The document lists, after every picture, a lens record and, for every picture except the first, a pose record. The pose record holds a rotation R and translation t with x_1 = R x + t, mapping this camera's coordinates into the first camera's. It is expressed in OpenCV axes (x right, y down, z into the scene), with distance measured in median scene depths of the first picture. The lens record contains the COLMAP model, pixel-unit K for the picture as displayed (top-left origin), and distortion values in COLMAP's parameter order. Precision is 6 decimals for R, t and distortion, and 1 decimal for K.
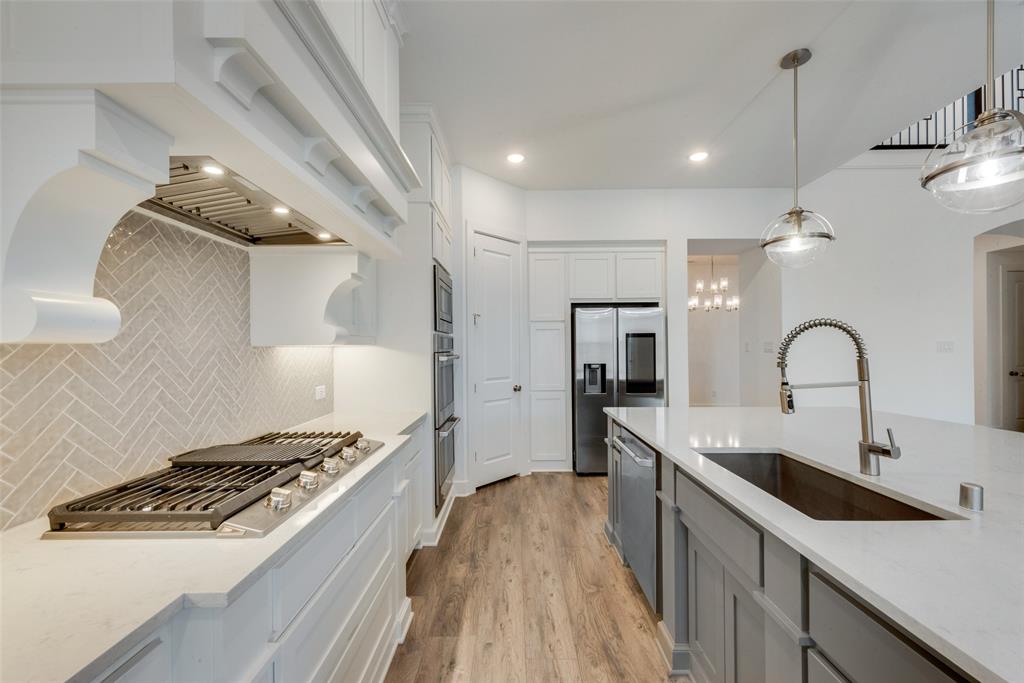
lens RADIAL K [[400.2, 0, 508.3], [0, 400.2, 343.6], [0, 0, 1]] dist [0.006892, -0.000813]
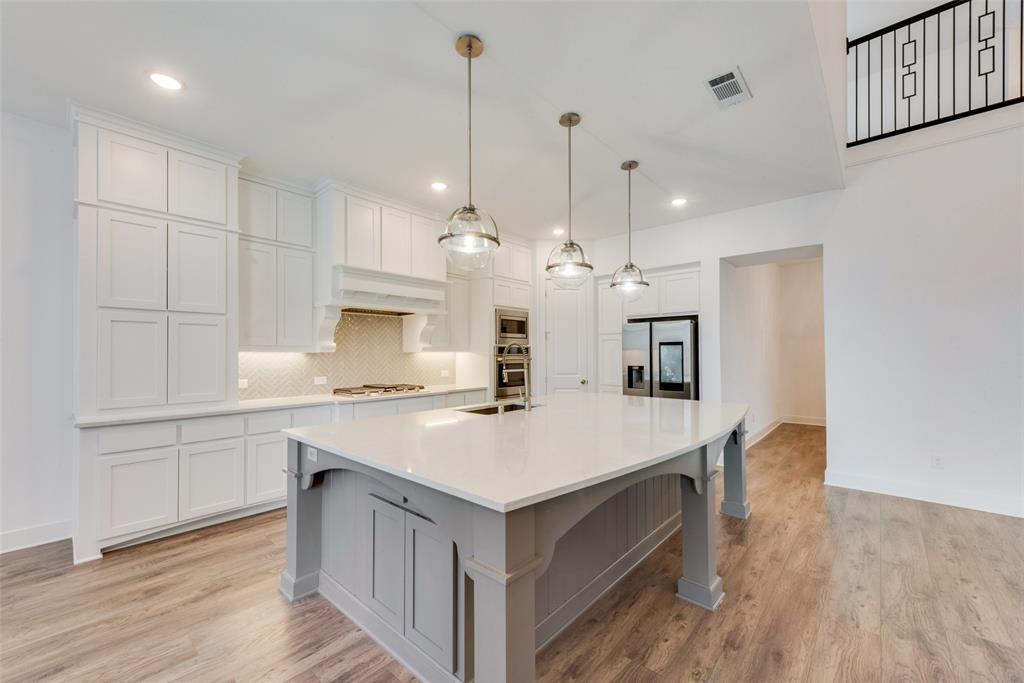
lens RADIAL K [[400.2, 0, 514.3], [0, 400.2, 351.8], [0, 0, 1]] dist [0.006892, -0.000813]
pose [[0.752814, 0.002686, -0.658228, 0.782124], [0.004203, 0.999952, 0.008886, -0.008795], [0.658220, -0.009456, 0.752766, -0.241466]]
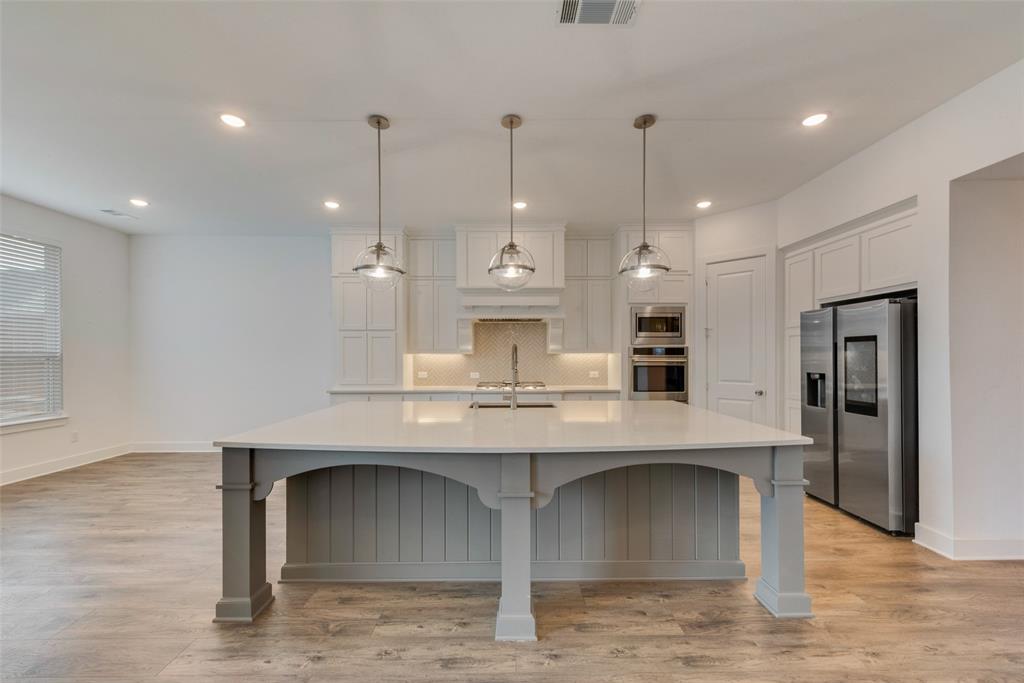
lens RADIAL K [[400.2, 0, 515.3], [0, 400.2, 357.3], [0, 0, 1]] dist [0.006892, -0.000813]
pose [[0.032457, 0.011970, -0.999401, 1.091167], [0.012554, 0.999845, 0.012383, -0.003678], [0.999394, -0.012948, 0.032301, 0.311527]]
